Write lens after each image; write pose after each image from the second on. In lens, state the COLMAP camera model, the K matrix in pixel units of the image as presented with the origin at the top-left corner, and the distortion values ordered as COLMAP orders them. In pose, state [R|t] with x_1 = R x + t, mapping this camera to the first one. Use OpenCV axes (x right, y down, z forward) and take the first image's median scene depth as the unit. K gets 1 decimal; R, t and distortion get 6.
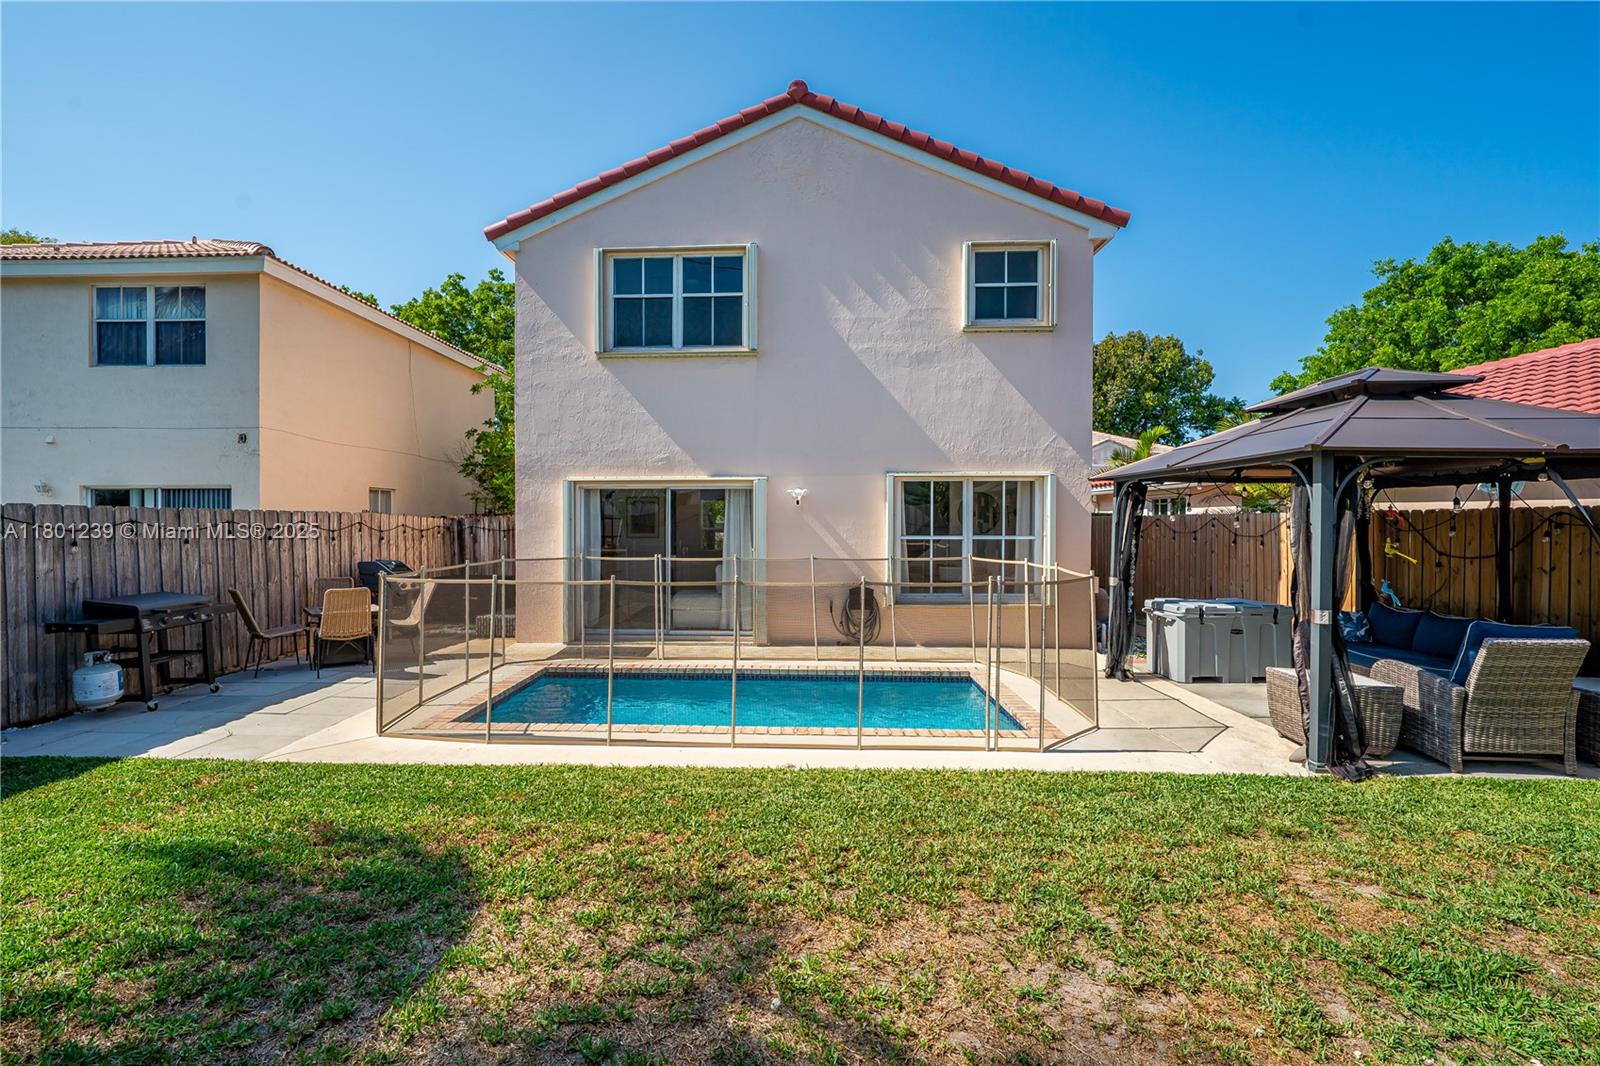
lens RADIAL K [[707.1, 0, 795.3], [0, 707.1, 531.1], [0, 0, 1]] dist [-0.004357, 0.003064]
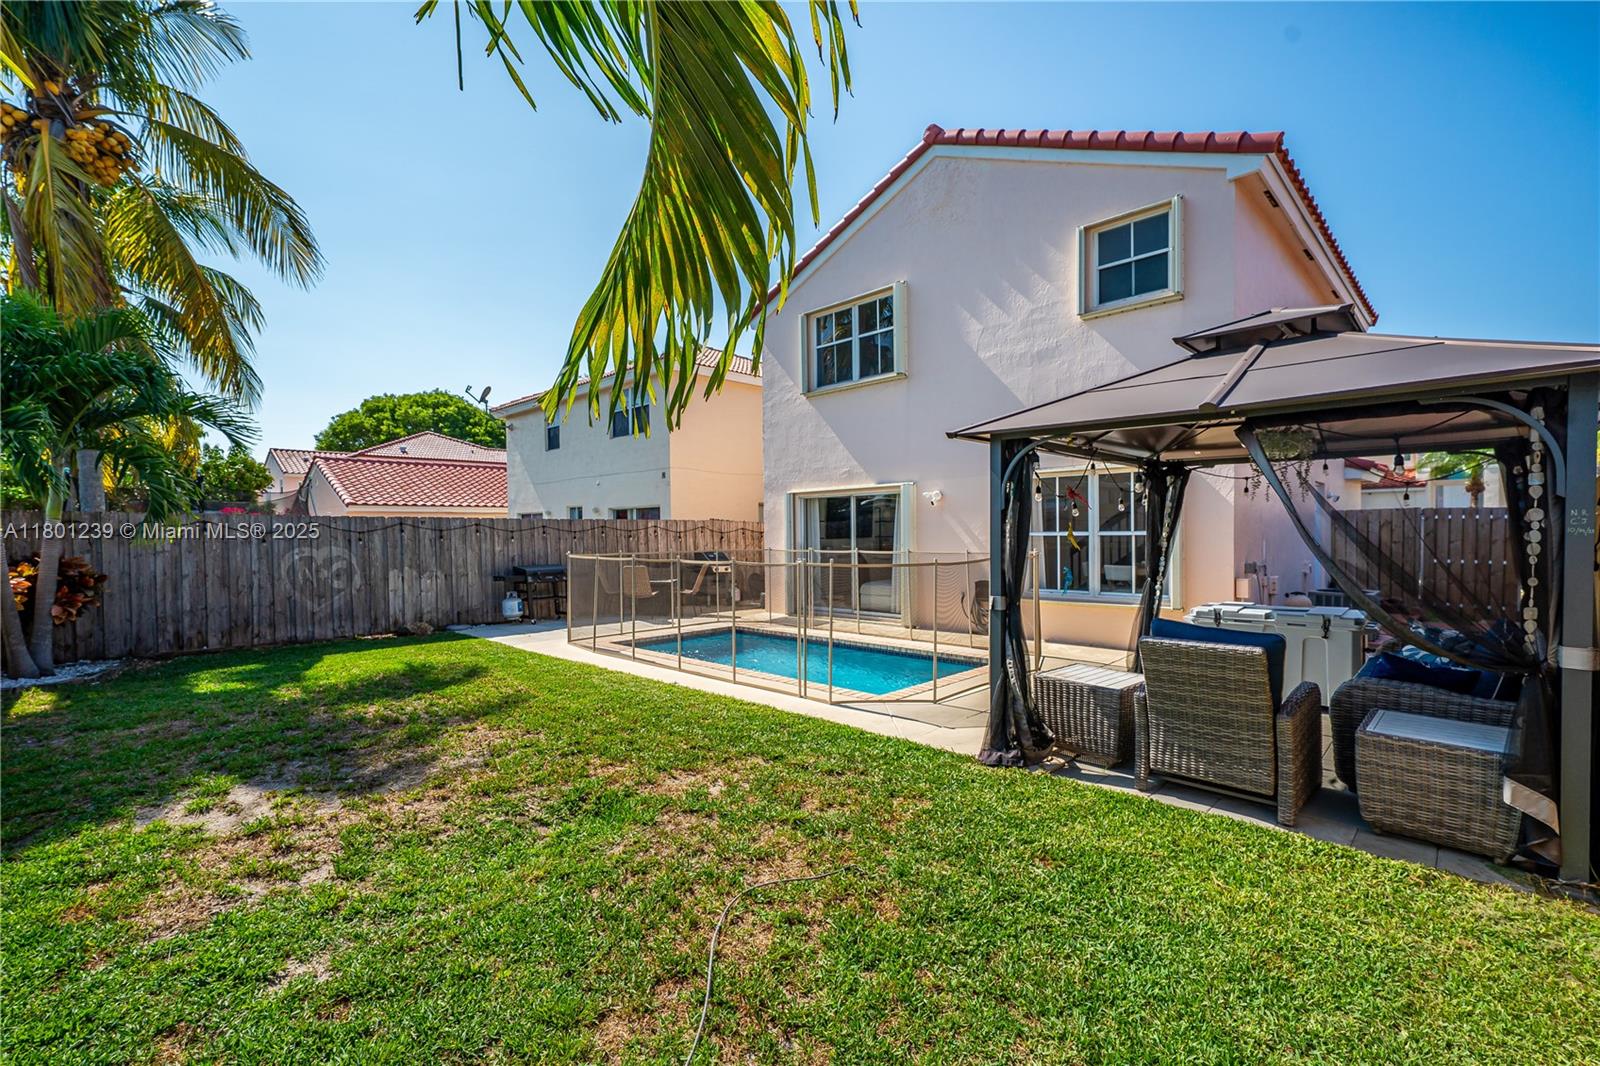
lens RADIAL K [[707.1, 0, 802.8], [0, 707.1, 535.2], [0, 0, 1]] dist [-0.004357, 0.003064]
pose [[0.744911, -0.005281, -0.667143, 0.590619], [0.004200, 0.999986, -0.003227, 0.012241], [0.667150, -0.000398, 0.744923, 0.029713]]
